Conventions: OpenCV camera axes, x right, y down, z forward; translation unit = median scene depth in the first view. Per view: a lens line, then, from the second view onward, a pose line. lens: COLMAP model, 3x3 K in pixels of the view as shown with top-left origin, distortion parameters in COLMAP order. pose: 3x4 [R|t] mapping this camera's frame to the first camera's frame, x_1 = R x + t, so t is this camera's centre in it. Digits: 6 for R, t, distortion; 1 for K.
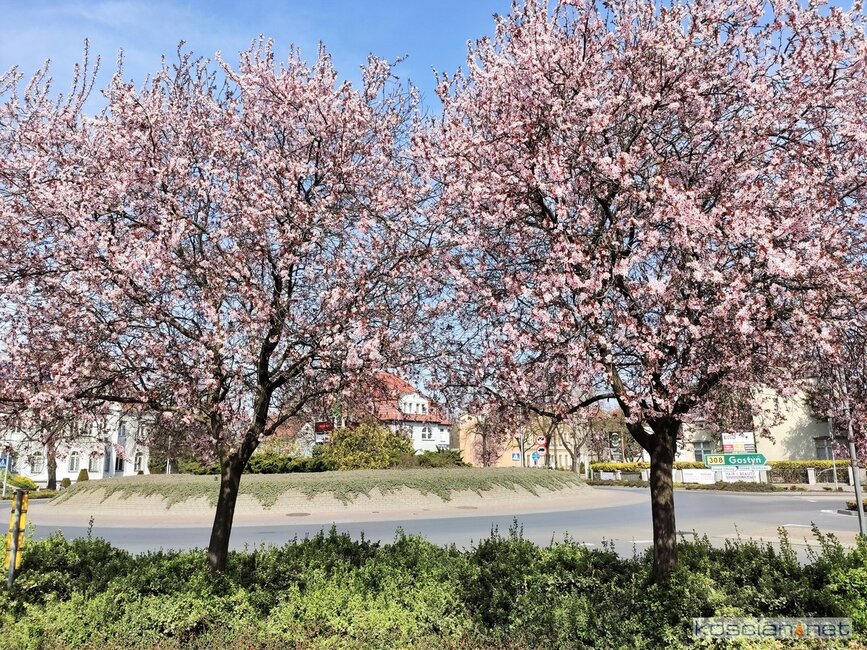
lens RADIAL K [[648.9, 0, 433.5], [0, 648.9, 325.0], [0, 0, 1]] dist [0.087626, -0.117915]
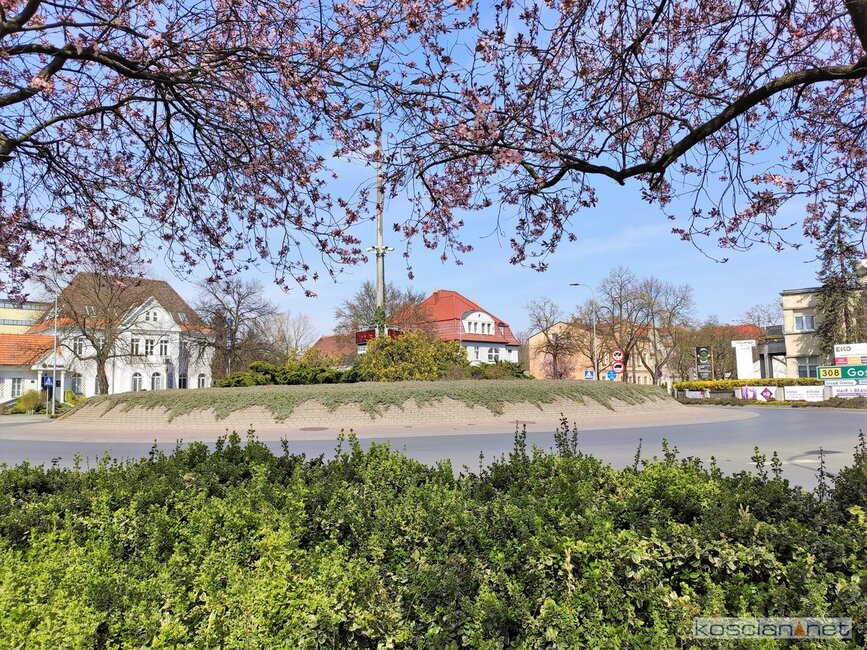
lens RADIAL K [[648.9, 0, 433.5], [0, 648.9, 325.0], [0, 0, 1]] dist [0.087626, -0.117915]
pose [[0.993517, -0.015745, -0.112589, 0.026260], [0.027897, 0.993848, 0.107186, 0.054029], [0.110209, -0.109632, 0.987844, 0.157091]]
